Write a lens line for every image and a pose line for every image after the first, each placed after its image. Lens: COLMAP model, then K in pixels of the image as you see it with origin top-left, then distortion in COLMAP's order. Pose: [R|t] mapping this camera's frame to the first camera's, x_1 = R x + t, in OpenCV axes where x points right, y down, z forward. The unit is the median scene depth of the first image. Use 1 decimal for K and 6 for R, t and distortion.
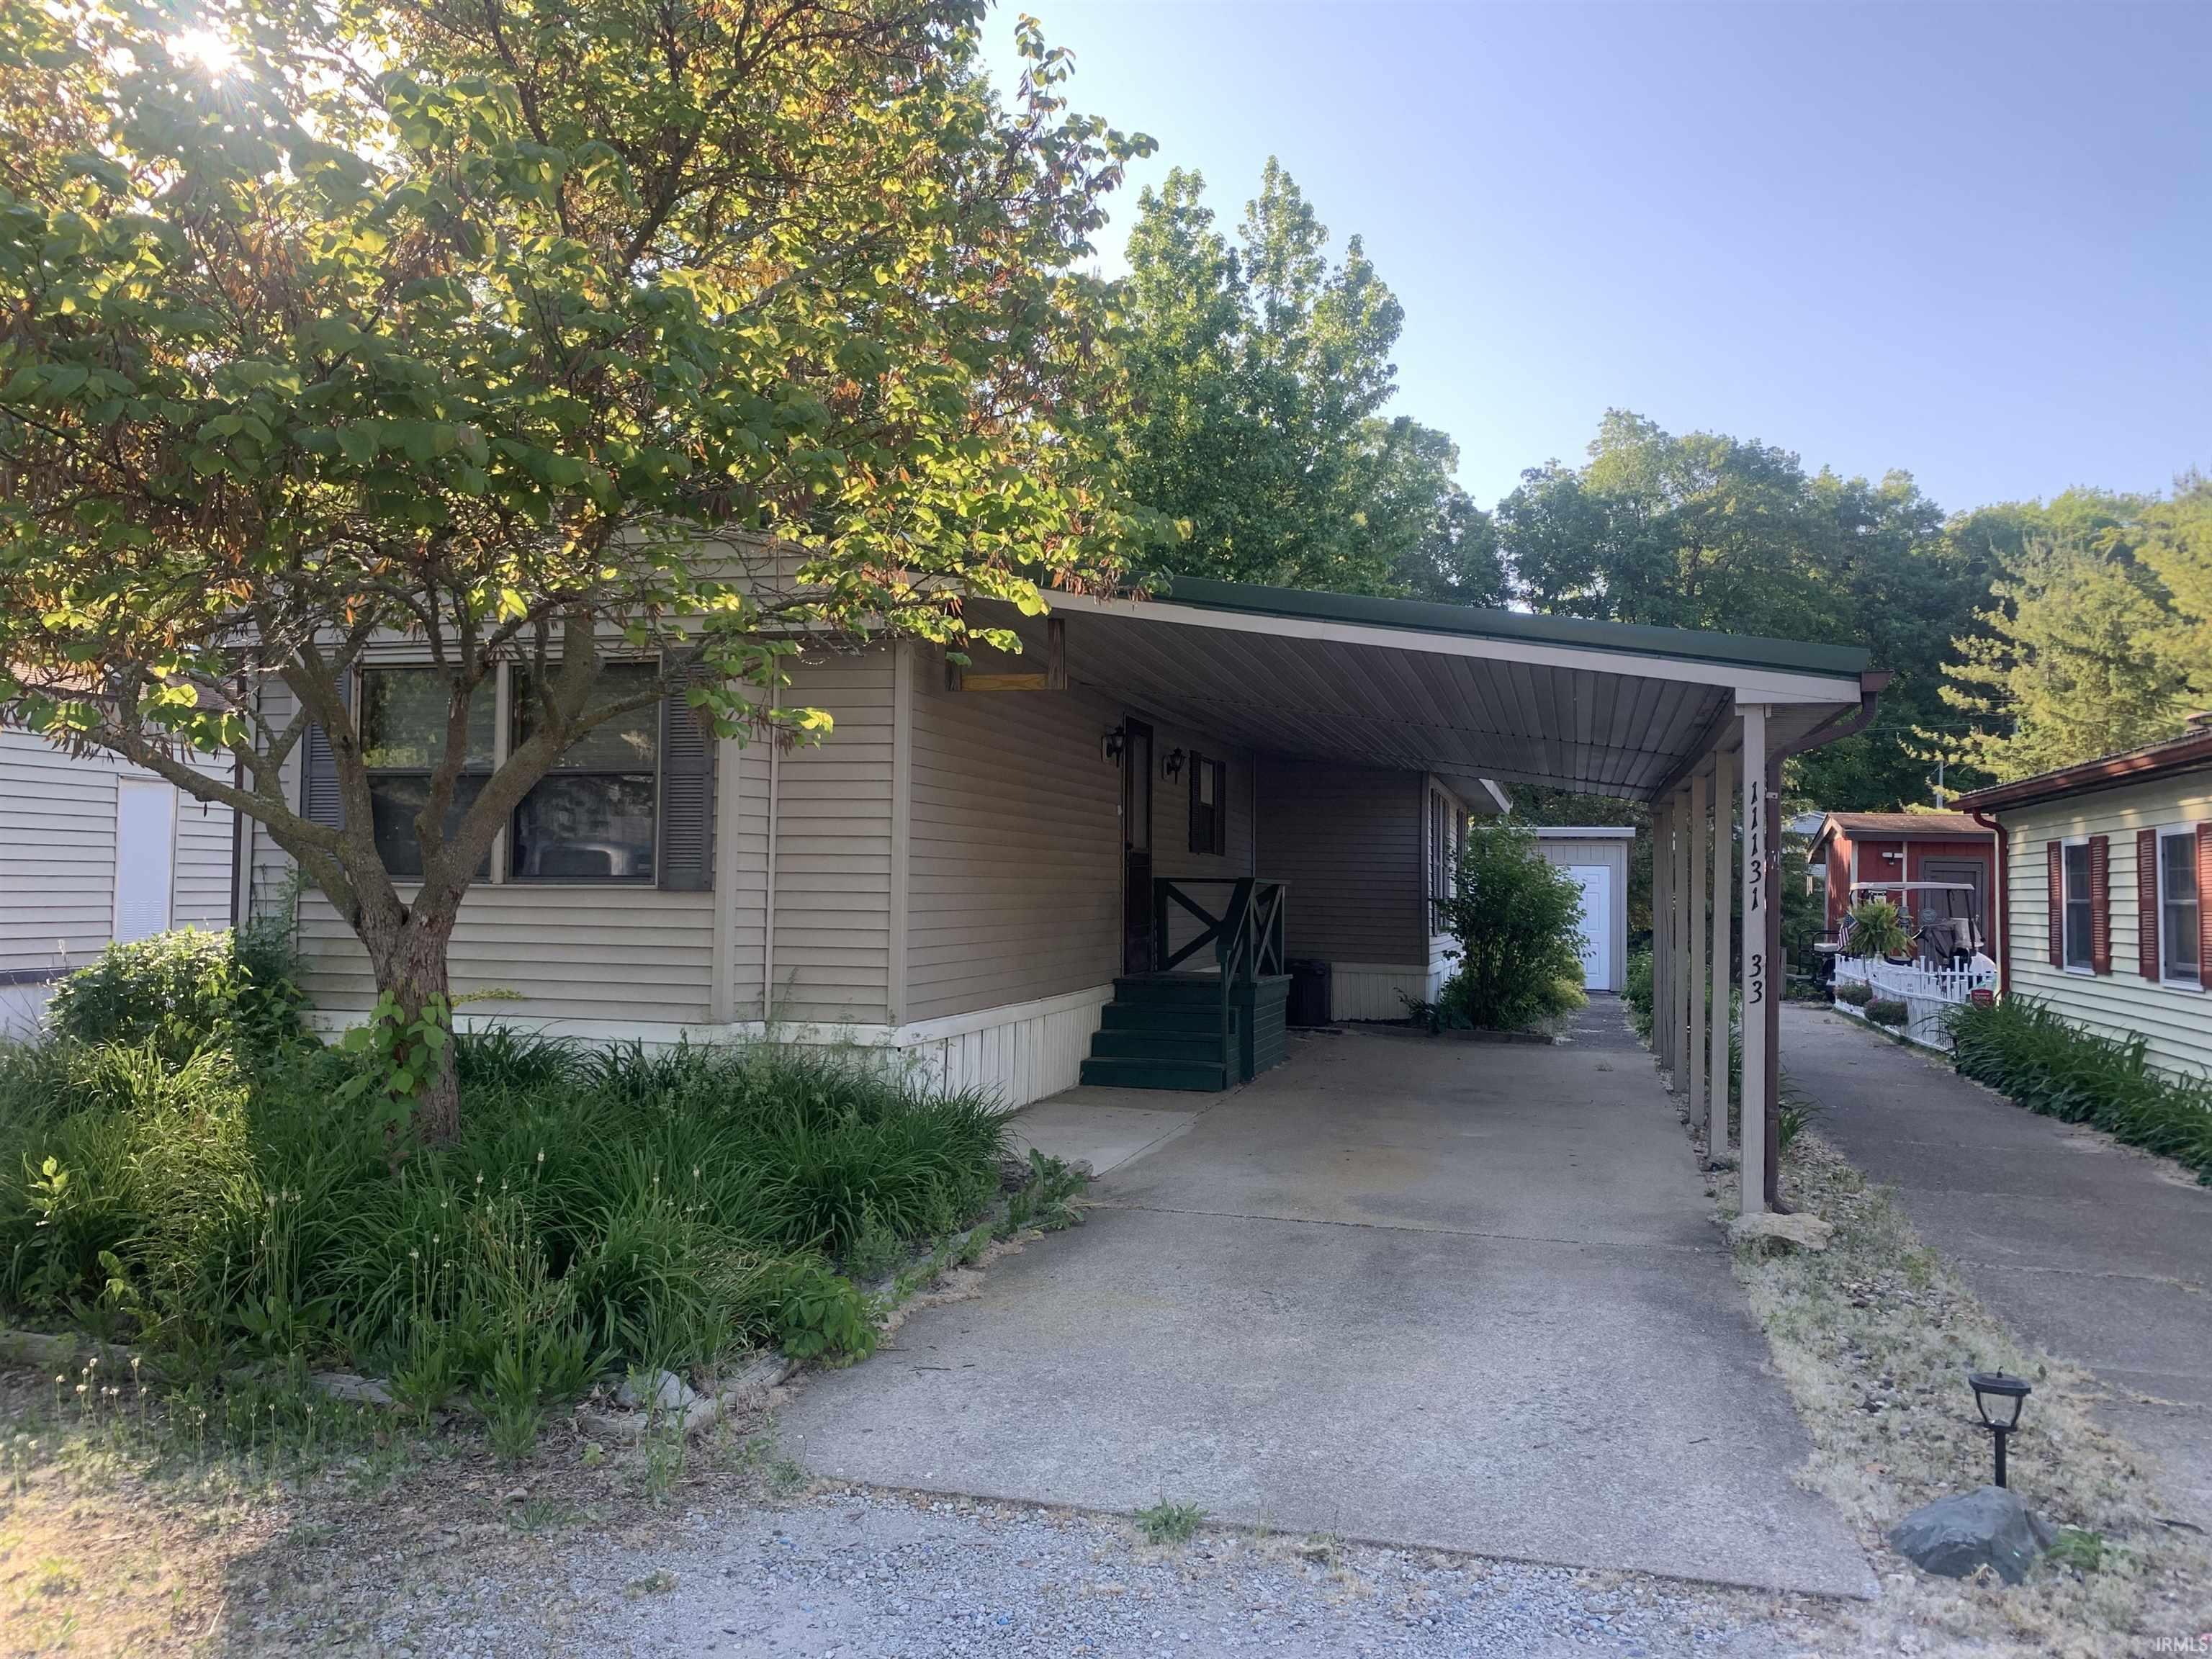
lens RADIAL K [[1673.3, 0, 1106.0], [0, 1673.3, 829.5], [0, 0, 1]] dist [-0.008002, -0.005091]
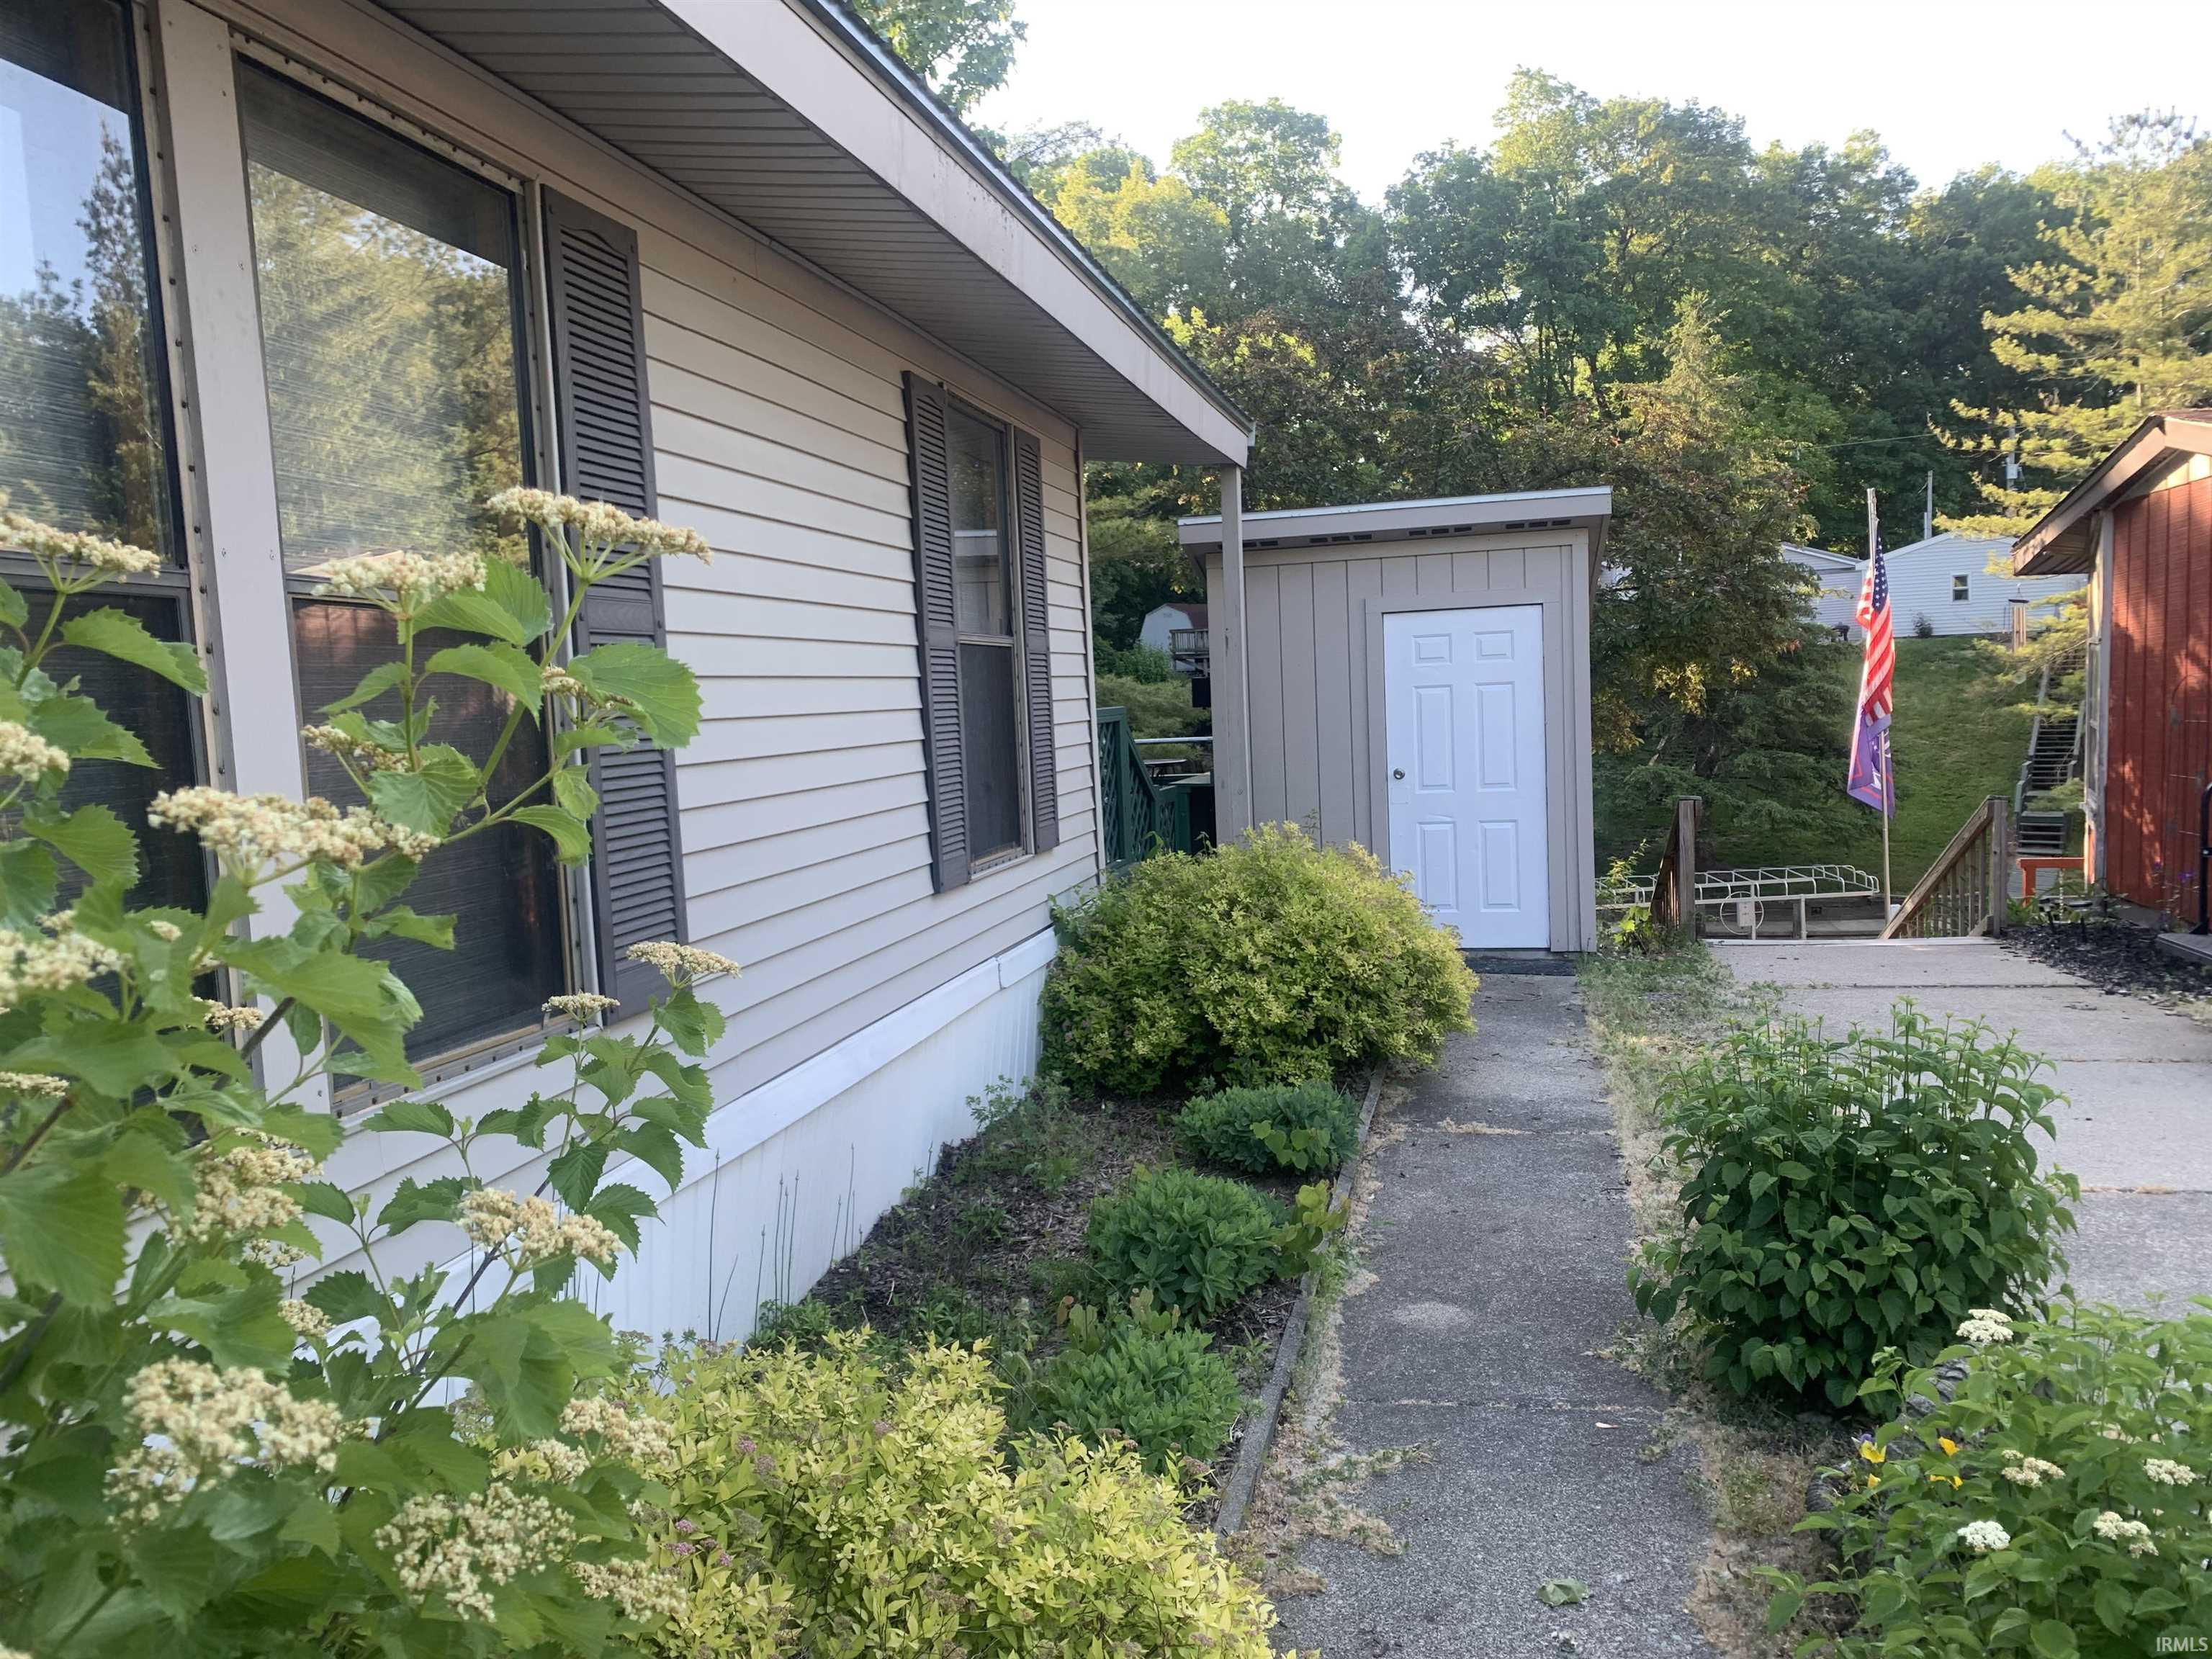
lens RADIAL K [[1673.3, 0, 1106.0], [0, 1673.3, 829.5], [0, 0, 1]] dist [-0.008002, -0.005091]
pose [[0.997174, -0.065453, 0.036870, 0.046972], [0.060368, 0.990283, 0.125284, 0.003879], [-0.044712, -0.122705, 0.991436, 0.155827]]
